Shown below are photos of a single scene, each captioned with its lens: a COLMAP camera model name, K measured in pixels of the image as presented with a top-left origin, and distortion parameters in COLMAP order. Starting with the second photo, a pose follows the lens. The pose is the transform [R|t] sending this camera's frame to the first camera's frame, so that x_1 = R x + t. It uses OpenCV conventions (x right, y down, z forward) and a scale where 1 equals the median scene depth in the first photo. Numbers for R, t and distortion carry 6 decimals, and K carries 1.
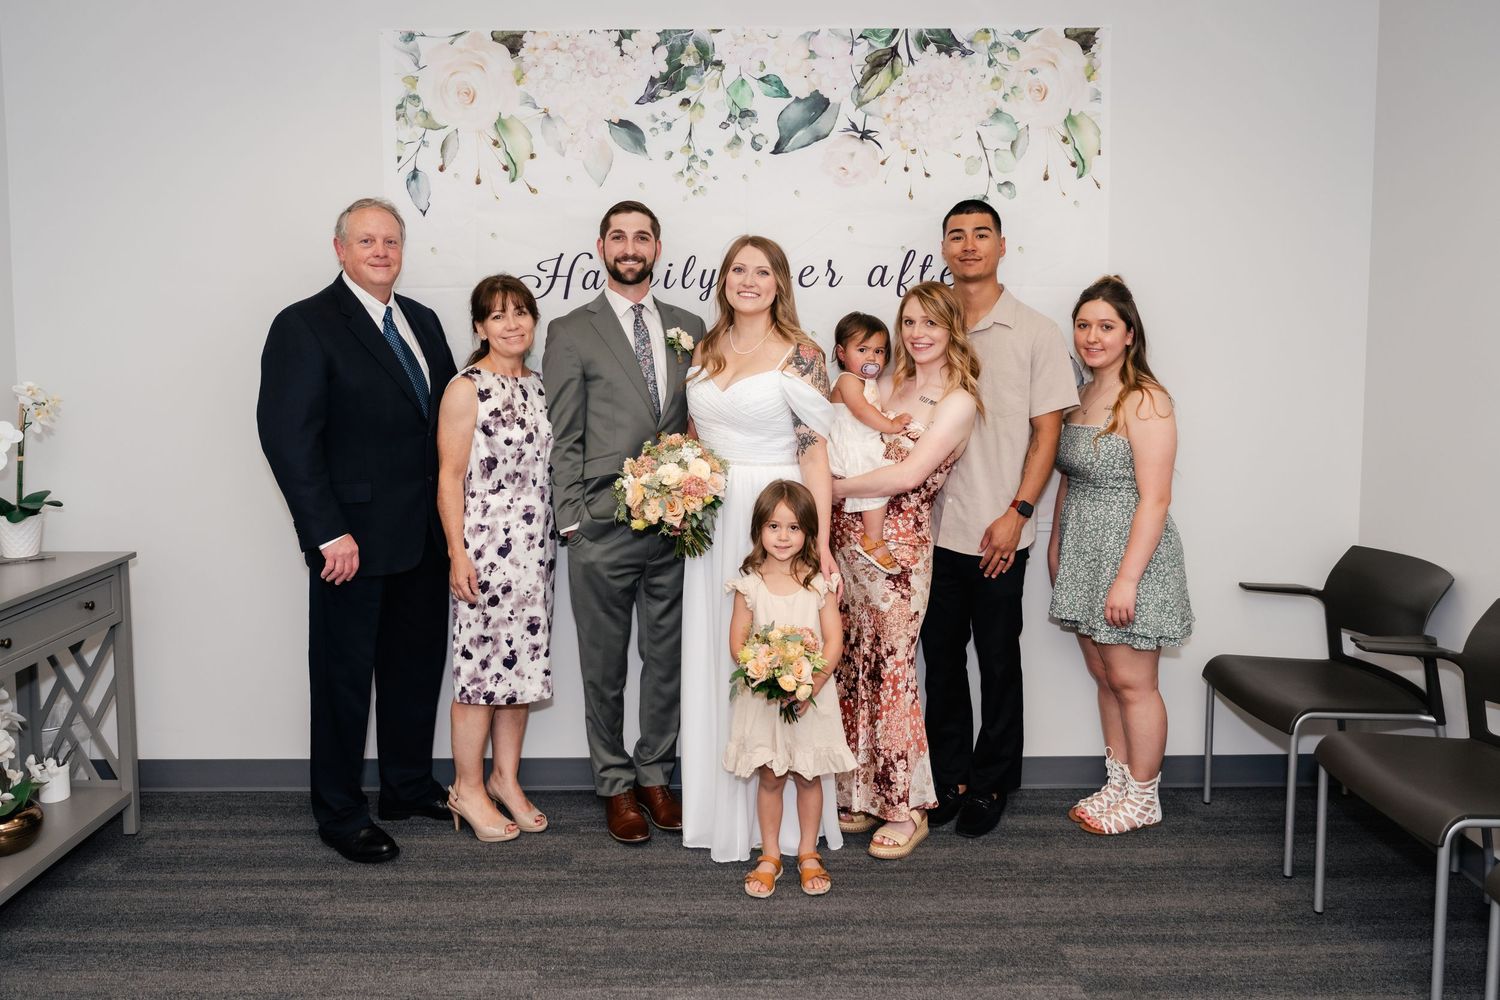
lens RADIAL K [[1183.1, 0, 753.4], [0, 1183.1, 399.8], [0, 0, 1]] dist [-0.005485, 0.008522]
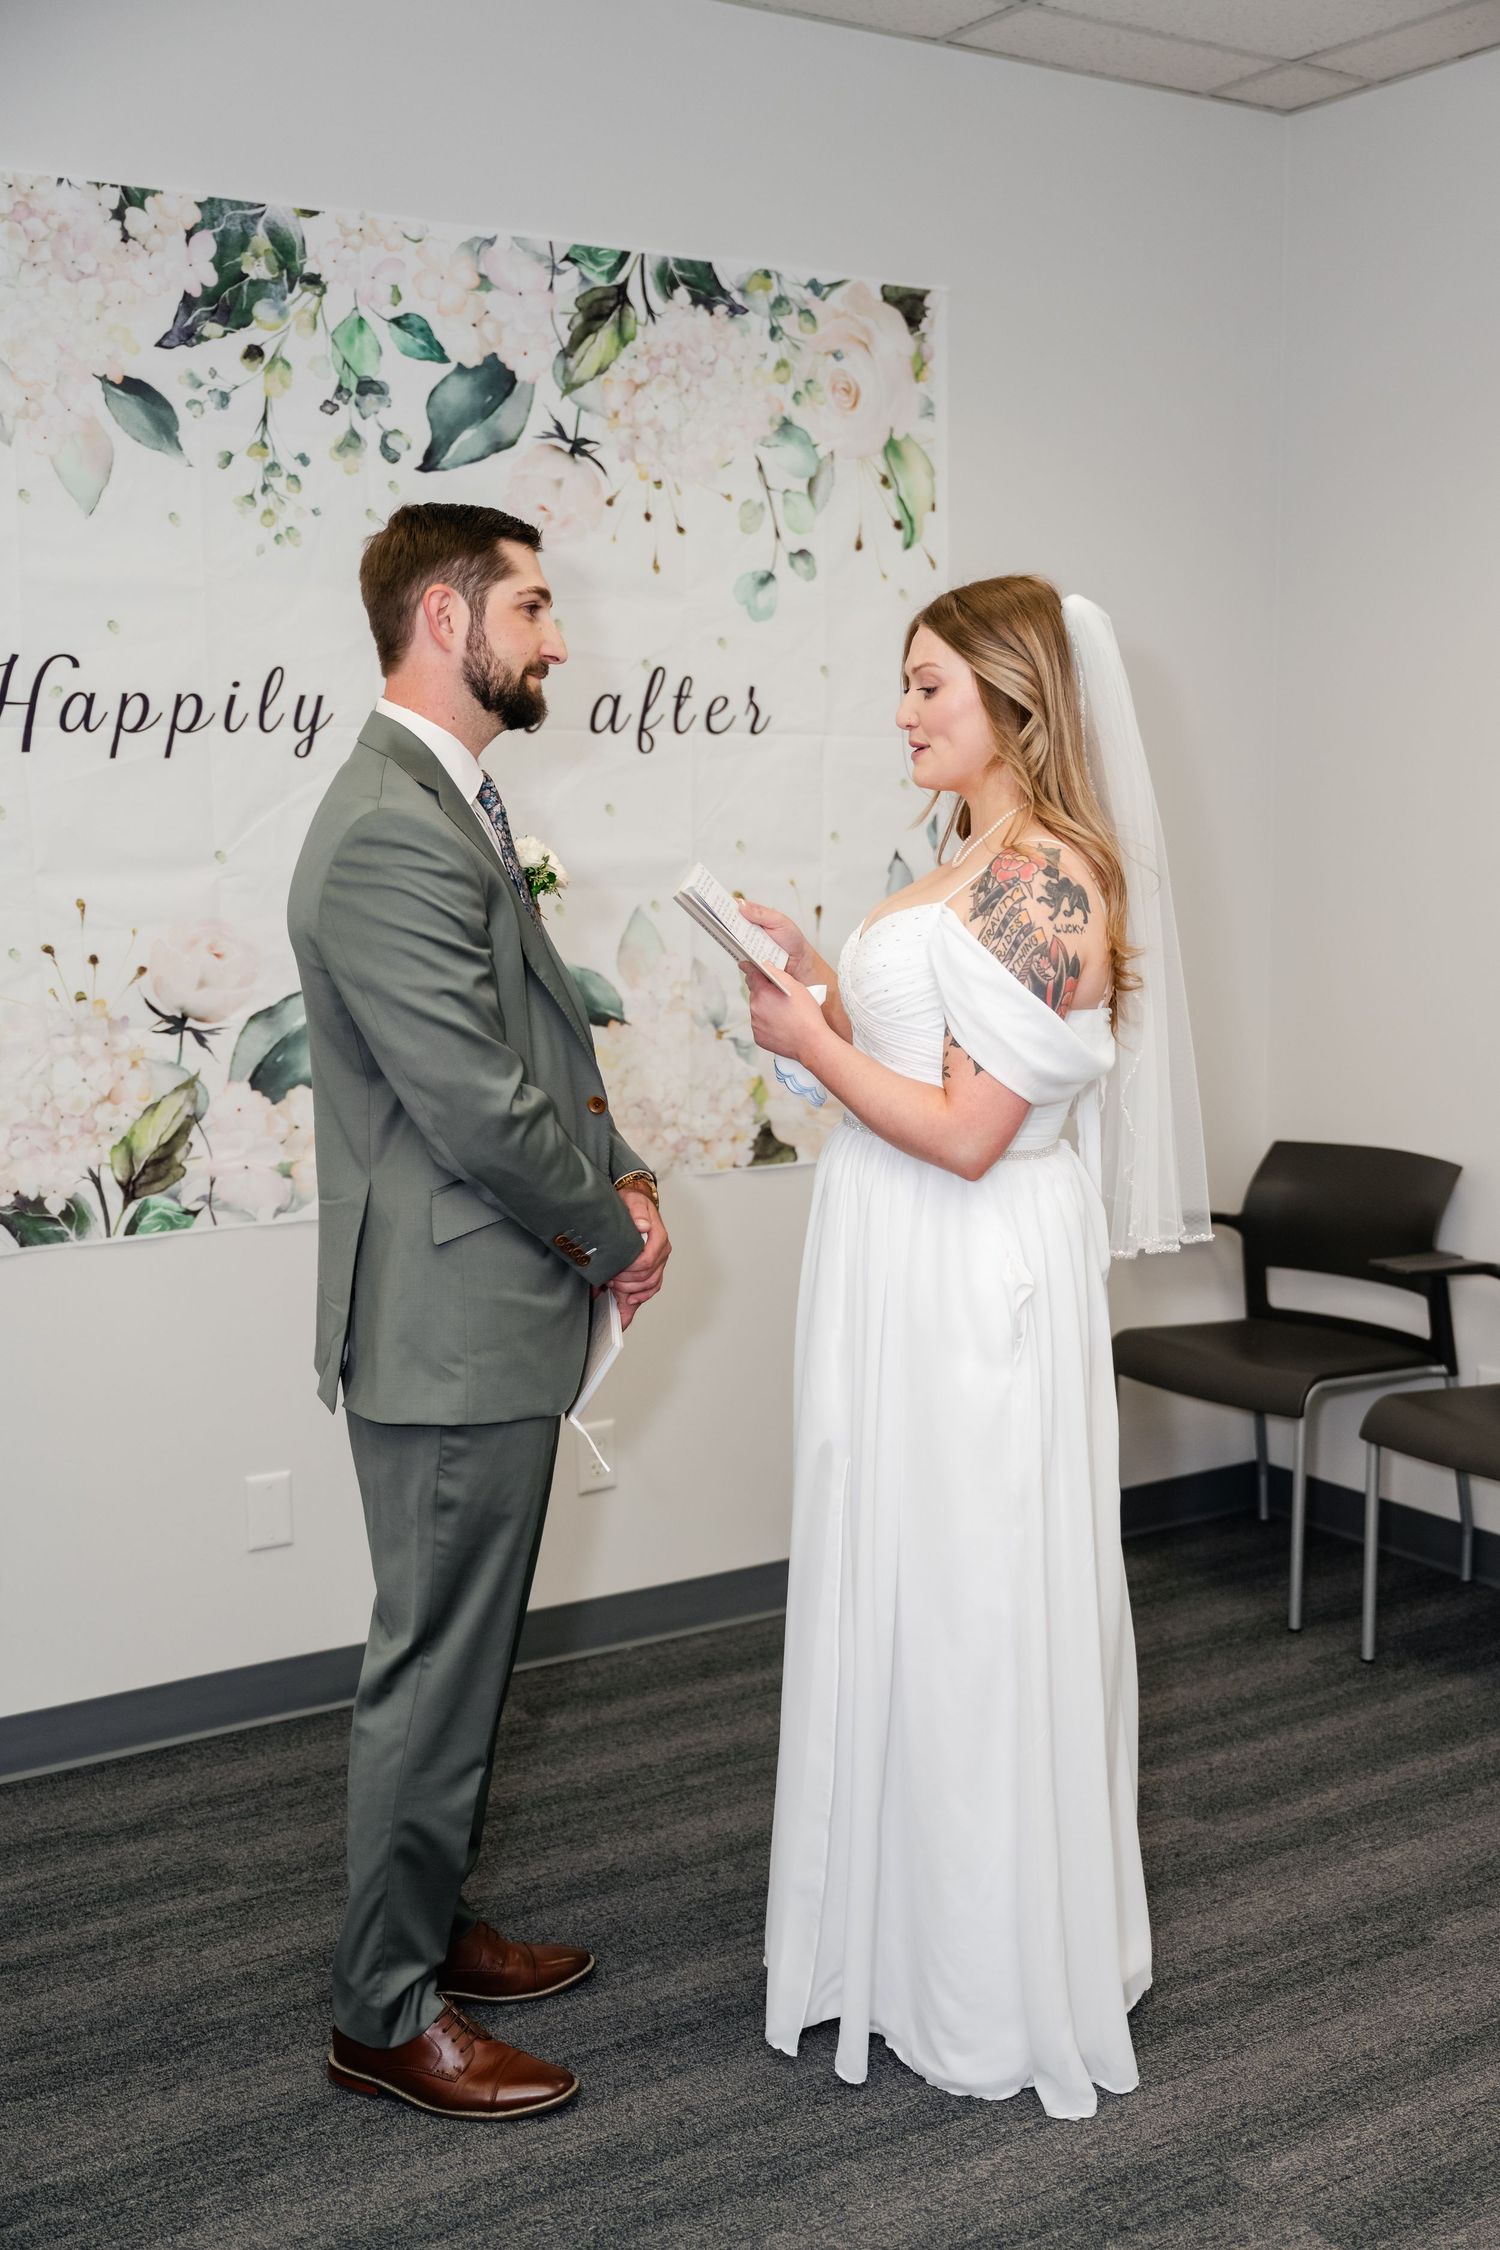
lens RADIAL K [[2455.9, 0, 819.6], [0, 2455.9, 1166.4], [0, 0, 1]] dist [-0.001672, 0.000000]
pose [[0.837310, -0.083068, 0.540381, -0.441848], [0.042016, 0.995244, 0.087887, 0.006695], [-0.545112, -0.050884, 0.836818, -0.005066]]
